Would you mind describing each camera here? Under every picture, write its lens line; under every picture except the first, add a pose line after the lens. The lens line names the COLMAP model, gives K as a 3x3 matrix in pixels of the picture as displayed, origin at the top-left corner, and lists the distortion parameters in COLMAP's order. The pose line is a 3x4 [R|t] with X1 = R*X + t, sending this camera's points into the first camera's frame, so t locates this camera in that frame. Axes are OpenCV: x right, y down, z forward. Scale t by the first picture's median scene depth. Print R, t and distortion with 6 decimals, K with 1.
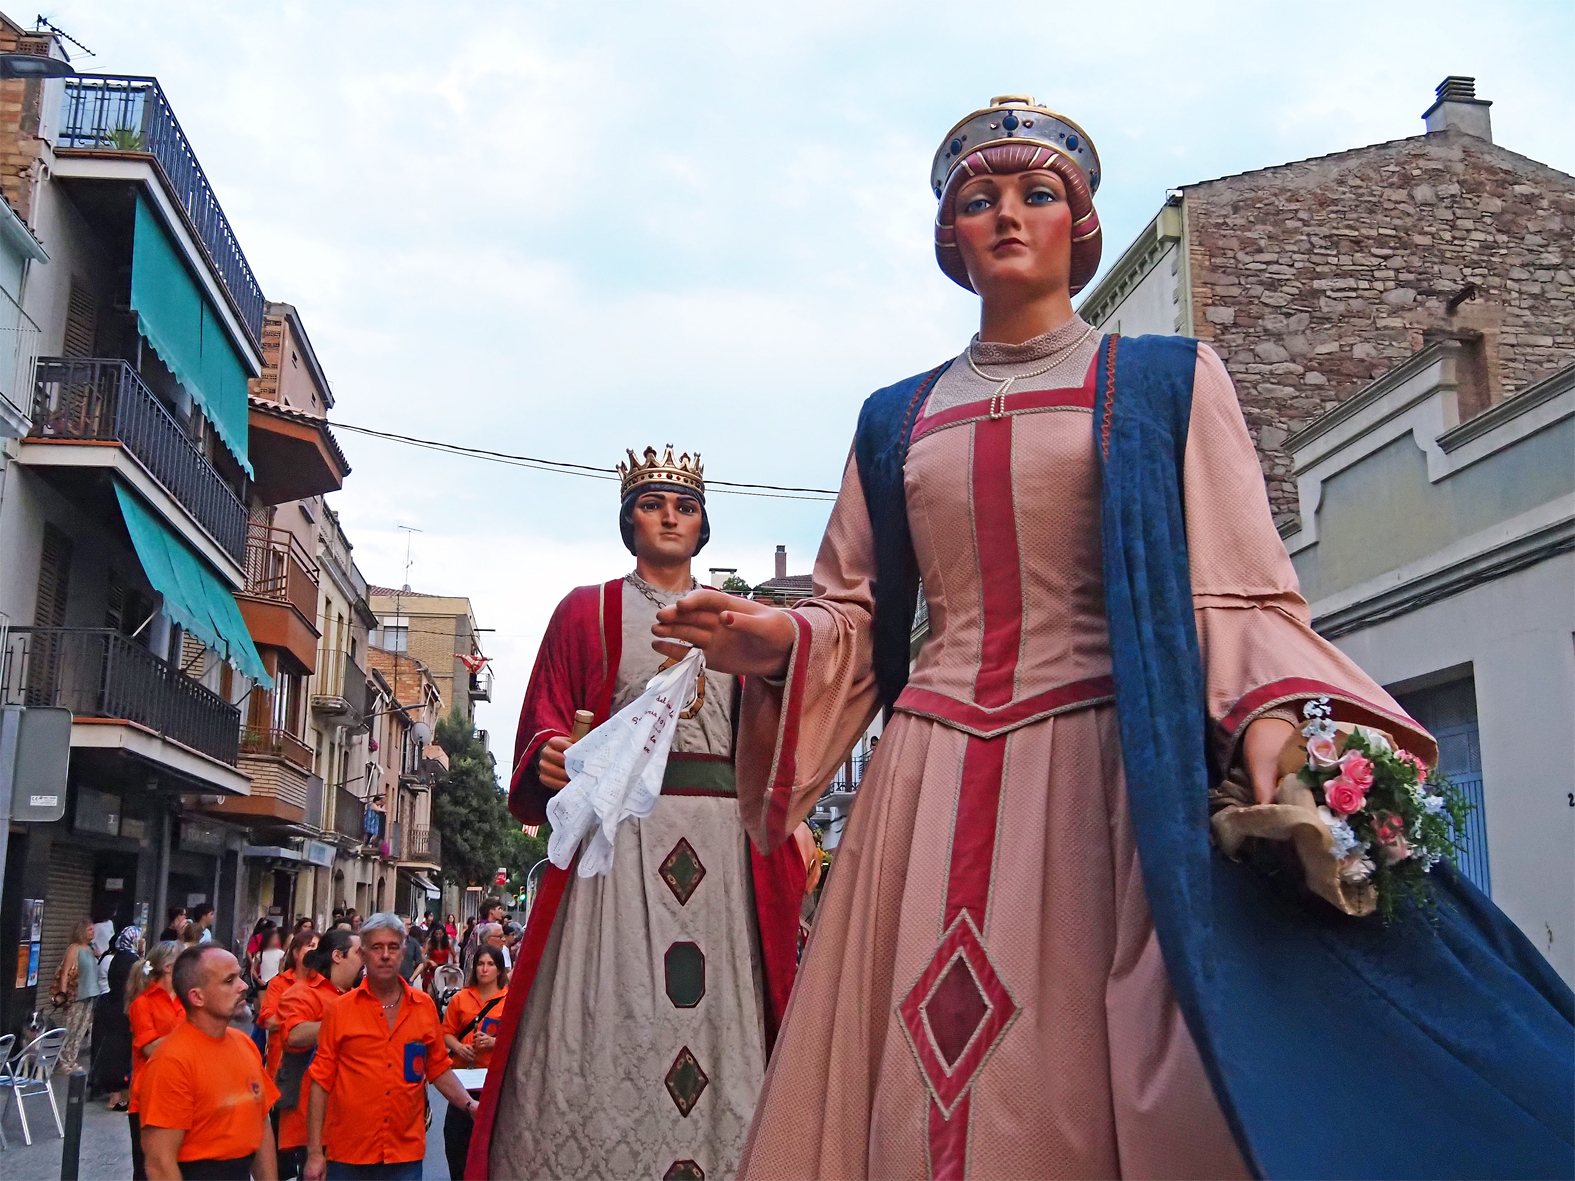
lens RADIAL K [[1734.9, 0, 787.5], [0, 1734.9, 590.5], [0, 0, 1]] dist [-0.023003, -0.014970]
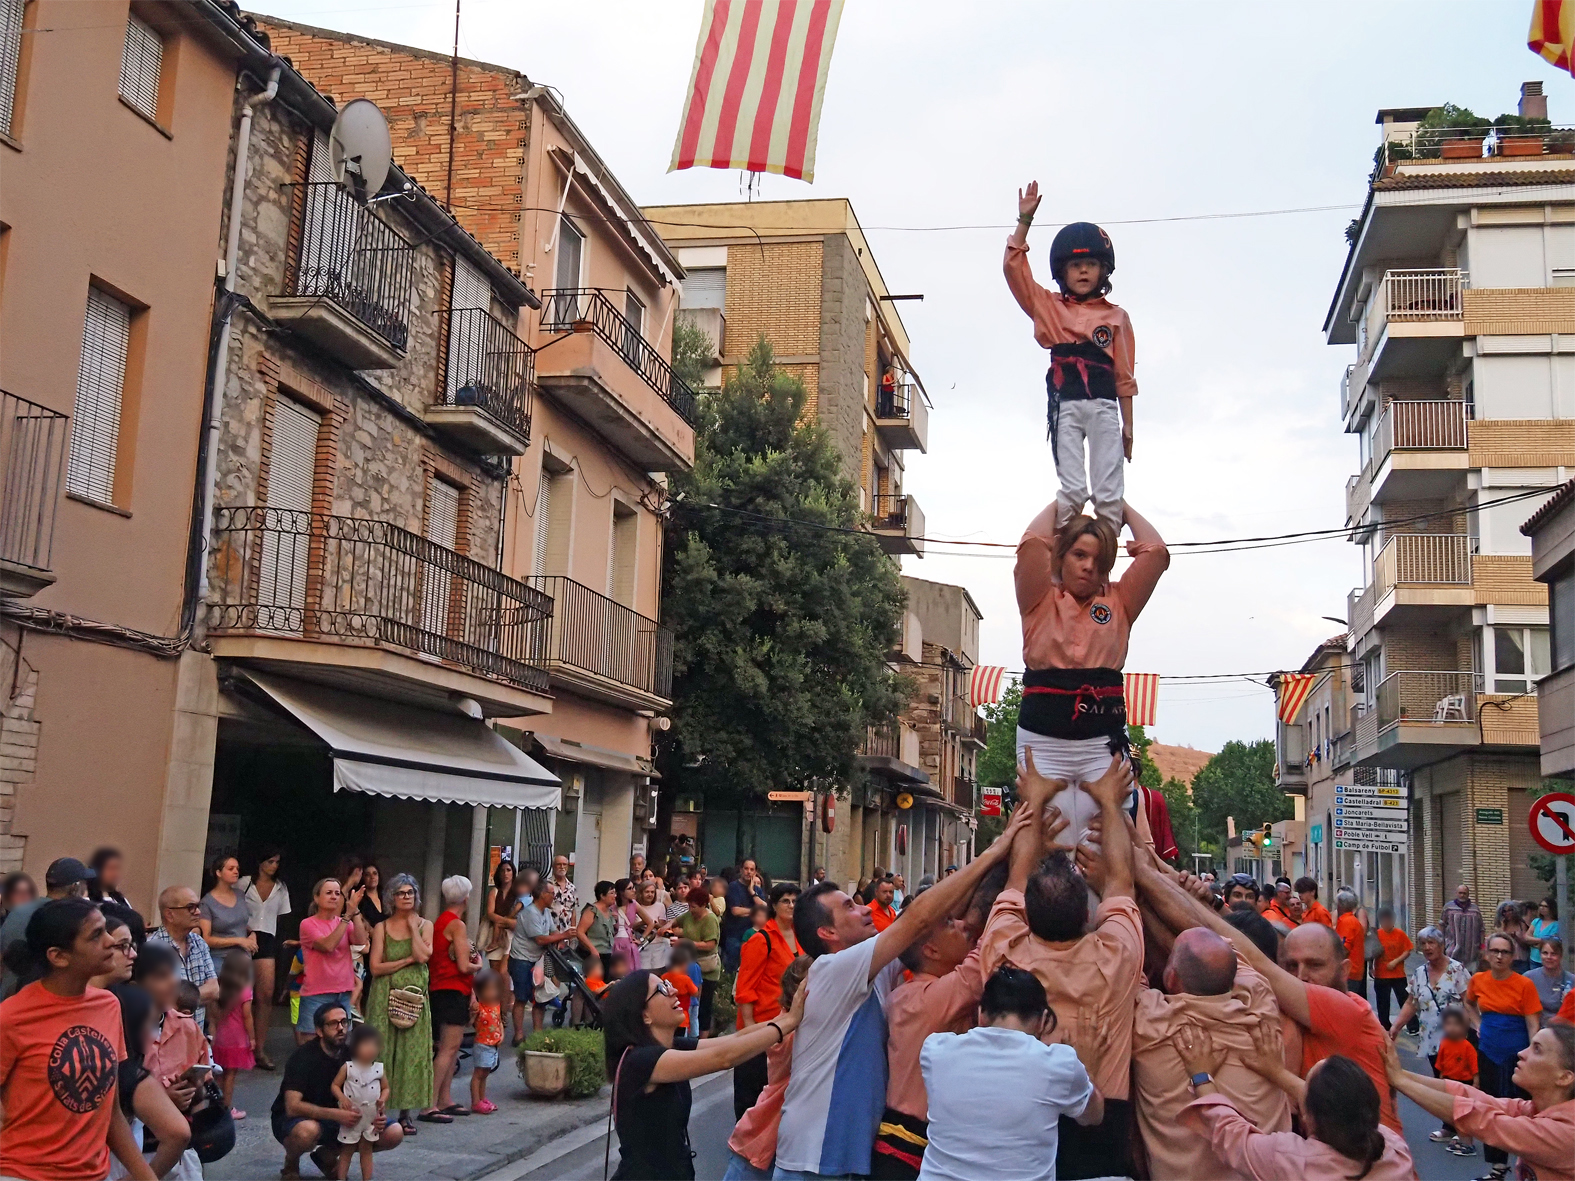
lens RADIAL K [[1734.9, 0, 787.5], [0, 1734.9, 590.5], [0, 0, 1]] dist [-0.023003, -0.014970]
pose [[0.942707, -0.033726, -0.331912, -0.056607], [0.037437, 0.999287, 0.004793, 0.126256], [0.331514, -0.016944, 0.943298, 0.649749]]
